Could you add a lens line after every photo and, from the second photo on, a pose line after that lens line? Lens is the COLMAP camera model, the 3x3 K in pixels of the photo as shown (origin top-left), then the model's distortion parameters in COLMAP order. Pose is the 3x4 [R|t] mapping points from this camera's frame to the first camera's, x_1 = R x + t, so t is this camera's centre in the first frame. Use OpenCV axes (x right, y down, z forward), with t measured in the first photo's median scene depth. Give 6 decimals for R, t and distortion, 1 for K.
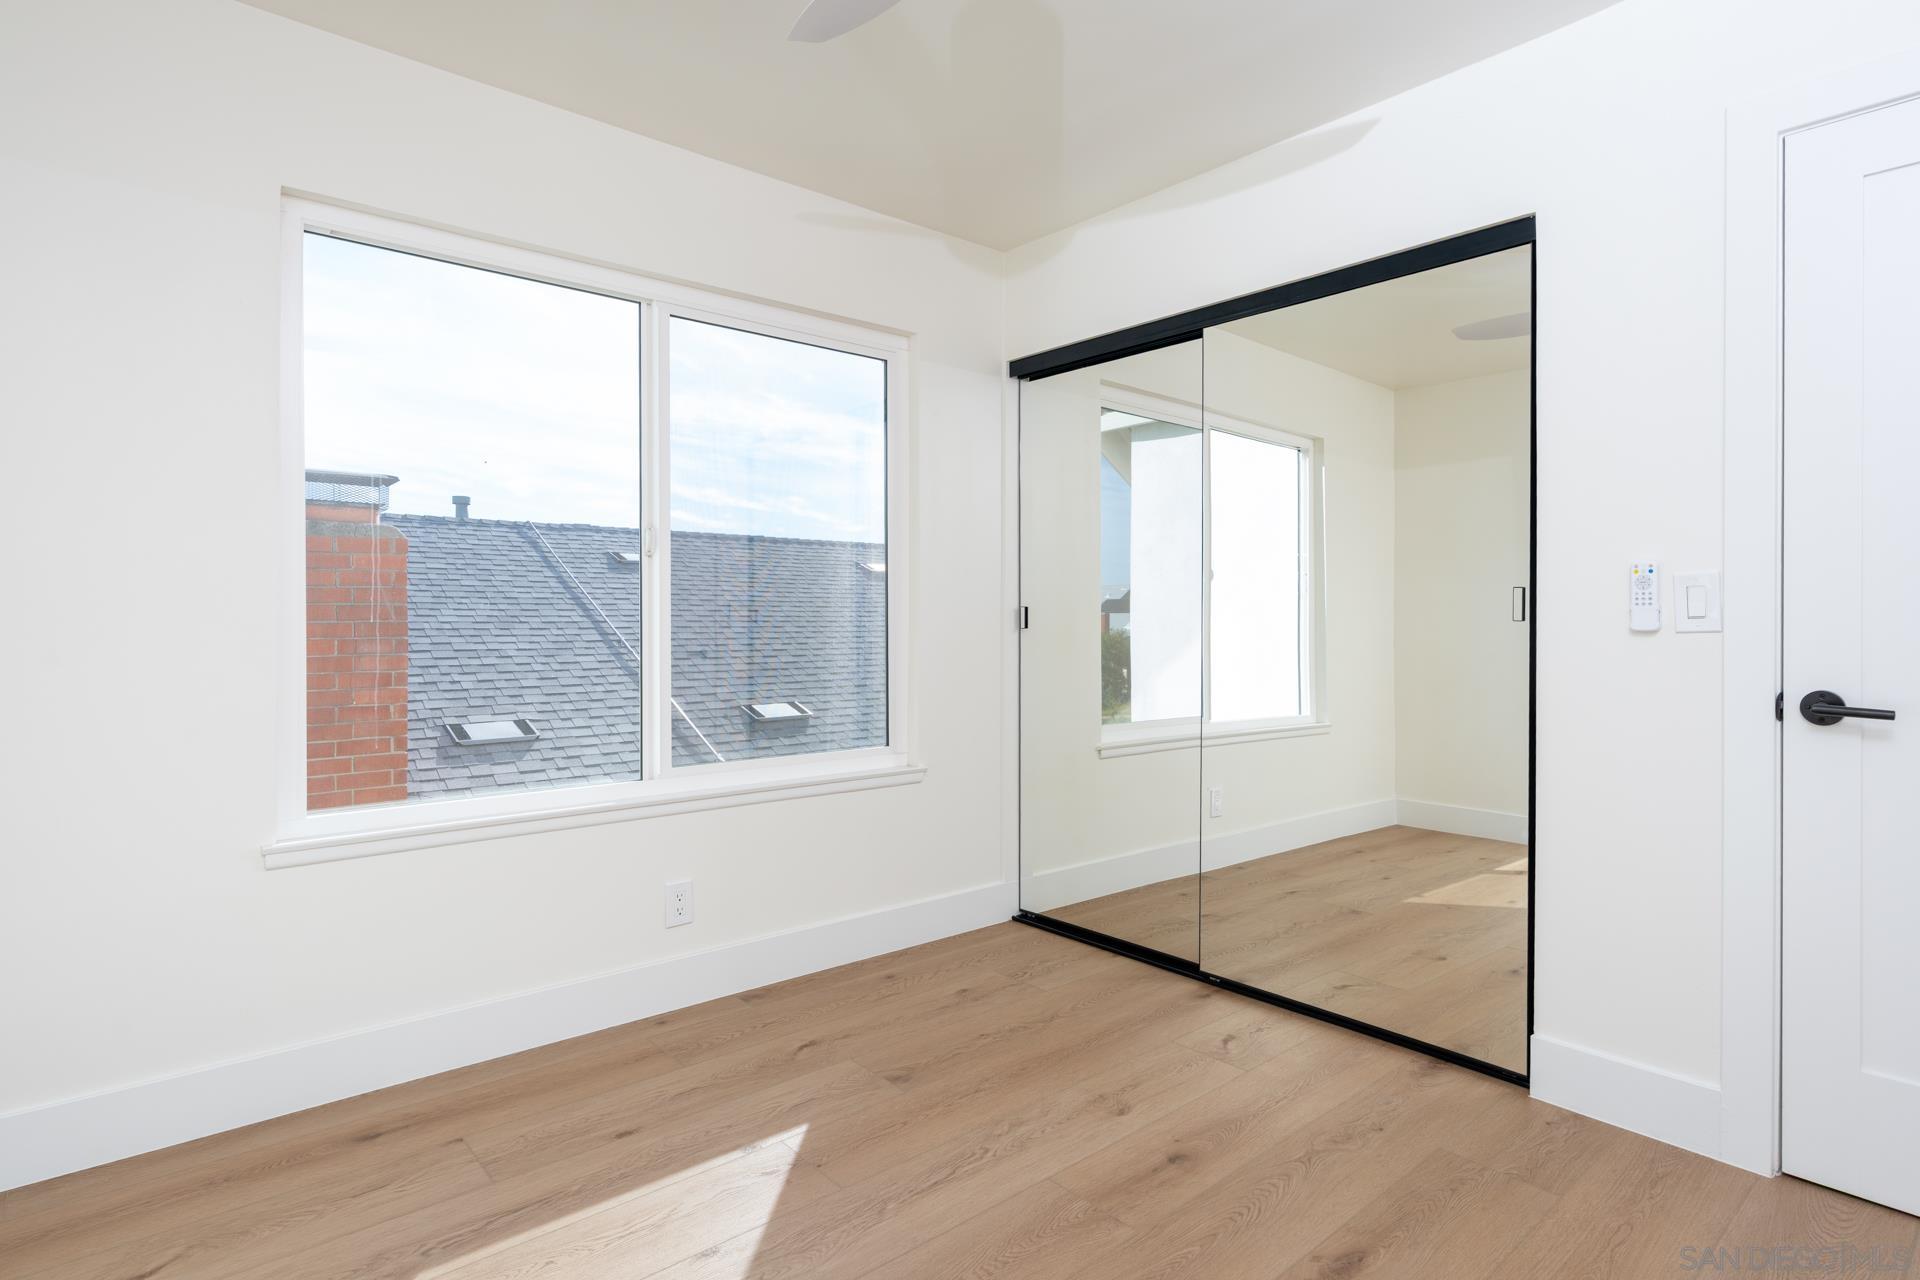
lens RADIAL K [[1005.9, 0, 963.4], [0, 1005.9, 634.6], [0, 0, 1]] dist [0.004263, 0.001168]
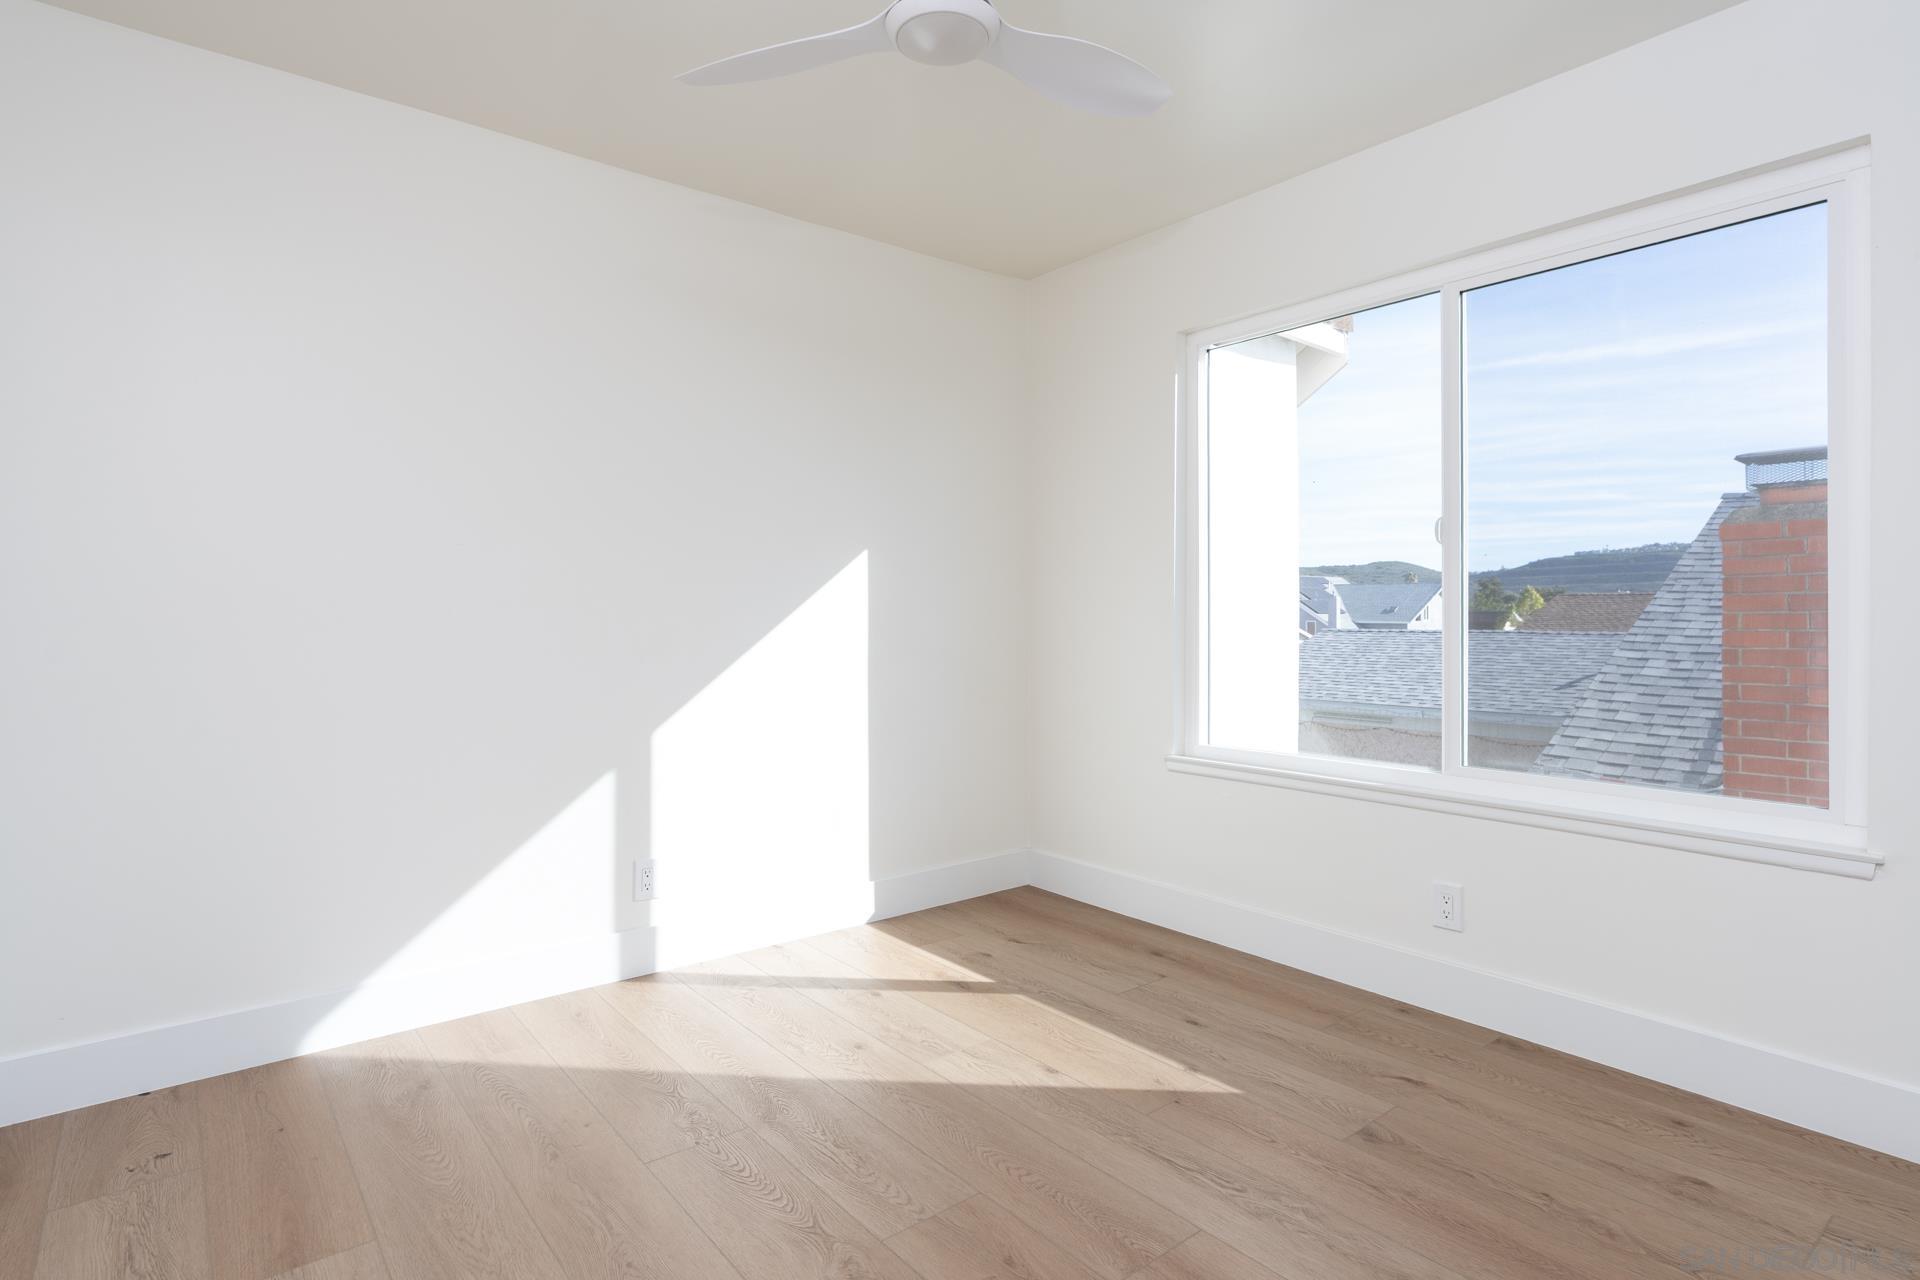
lens RADIAL K [[1005.9, 0, 962.8], [0, 1005.9, 633.4], [0, 0, 1]] dist [0.004263, 0.001168]
pose [[-0.039291, 0.021072, -0.999006, 0.776510], [-0.011611, 0.999700, 0.021543, -0.010199], [0.999160, 0.012446, -0.039035, 0.641474]]
